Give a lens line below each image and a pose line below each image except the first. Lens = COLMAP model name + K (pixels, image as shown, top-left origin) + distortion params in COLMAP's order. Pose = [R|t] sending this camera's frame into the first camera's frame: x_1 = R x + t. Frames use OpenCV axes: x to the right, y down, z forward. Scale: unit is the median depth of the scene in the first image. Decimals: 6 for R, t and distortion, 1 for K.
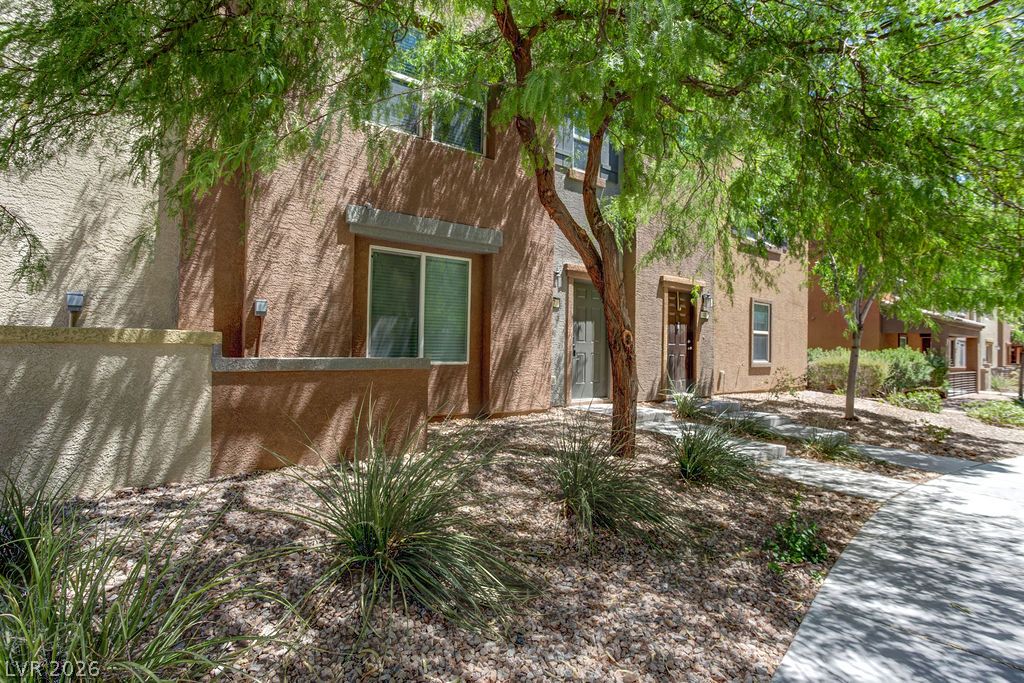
lens RADIAL K [[493.7, 0, 516.4], [0, 493.7, 336.9], [0, 0, 1]] dist [-0.049034, 0.028525]
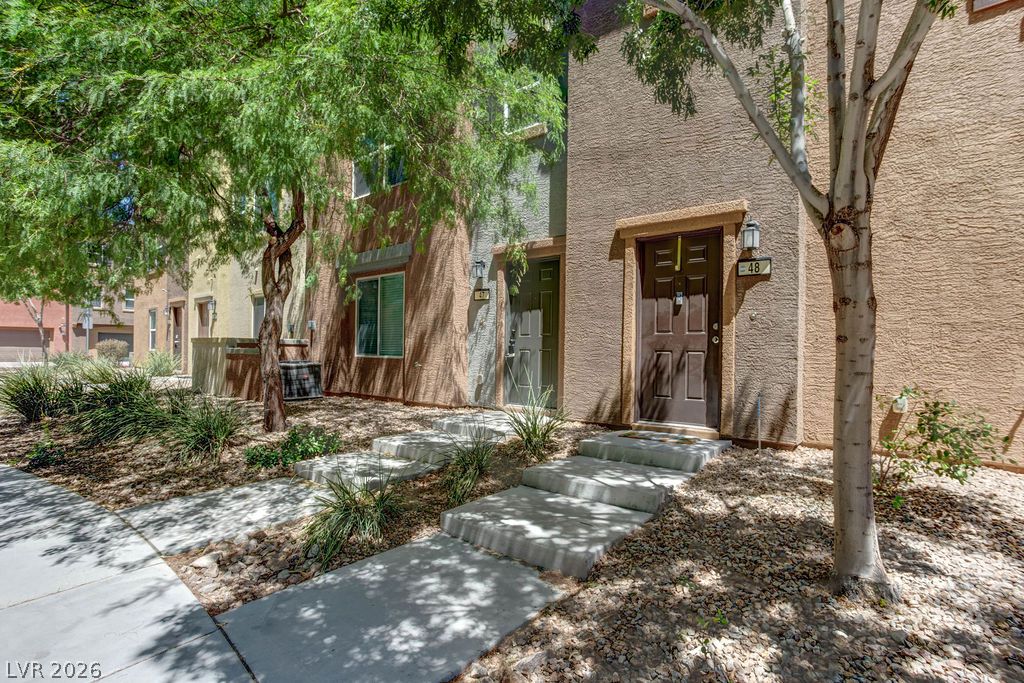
lens RADIAL K [[493.7, 0, 515.7], [0, 493.7, 344.2], [0, 0, 1]] dist [-0.047535, 0.028943]
pose [[0.245217, -0.019691, -0.969268, 1.055246], [0.020090, 0.999682, -0.015226, 0.041487], [0.969260, -0.015739, 0.245534, 0.897823]]
